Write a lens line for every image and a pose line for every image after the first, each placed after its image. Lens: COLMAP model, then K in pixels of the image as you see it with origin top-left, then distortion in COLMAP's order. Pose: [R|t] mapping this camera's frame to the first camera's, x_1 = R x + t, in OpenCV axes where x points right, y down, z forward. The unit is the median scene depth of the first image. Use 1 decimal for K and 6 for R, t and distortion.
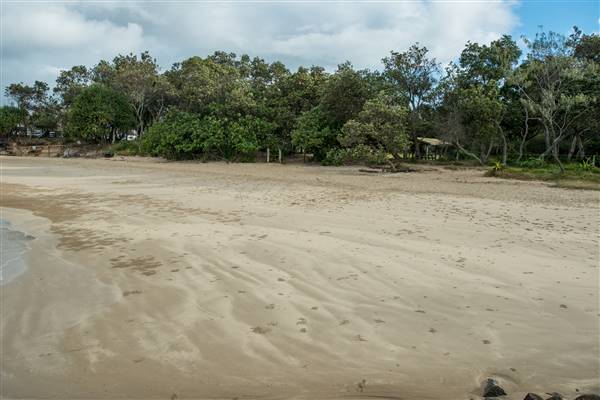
lens RADIAL K [[513.6, 0, 297.4], [0, 513.6, 201.2], [0, 0, 1]] dist [-0.004464, 0.098995]
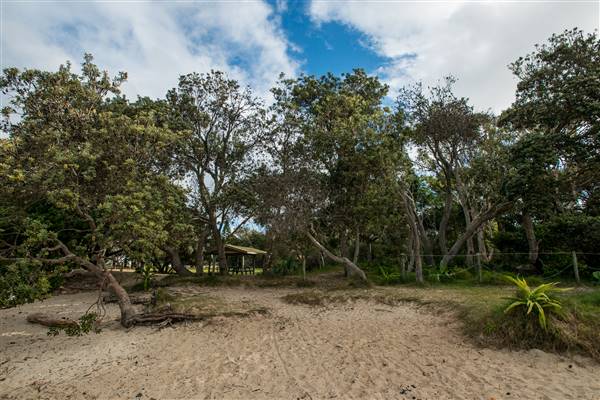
lens RADIAL K [[332.7, 0, 298.1], [0, 332.7, 201.7], [0, 0, 1]] dist [-0.062684, 0.041292]
pose [[0.921682, 0.062722, 0.382843, 0.186465], [0.050834, 0.958809, -0.279466, -0.060405], [-0.384602, 0.277040, 0.880528, 0.715211]]
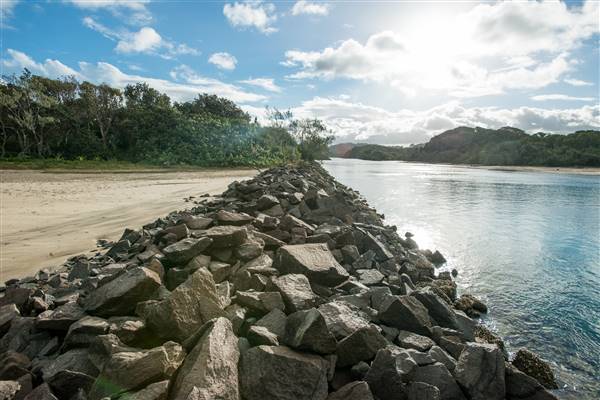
lens RADIAL K [[347.7, 0, 298.2], [0, 347.7, 202.1], [0, 0, 1]] dist [-0.057886, 0.047739]
pose [[0.375884, -0.133166, 0.917049, -0.137720], [0.081983, 0.990519, 0.110231, 0.007193], [-0.923033, 0.033748, 0.383237, -0.103369]]
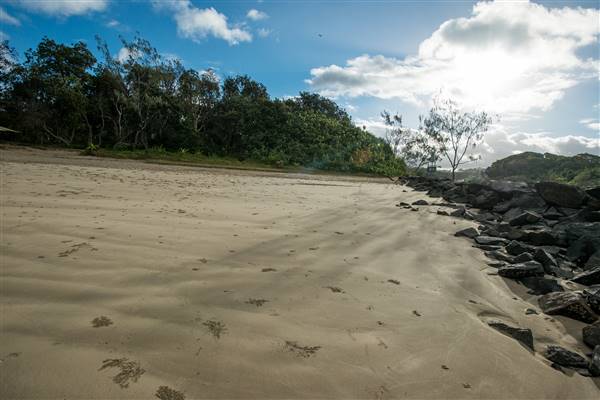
lens RADIAL K [[332.7, 0, 298.1], [0, 332.7, 201.7], [0, 0, 1]] dist [-0.062684, 0.041292]
pose [[0.496080, -0.061329, 0.866108, -0.026922], [0.027303, 0.998111, 0.055038, 0.022941], [-0.867847, -0.003656, 0.496818, 0.170016]]
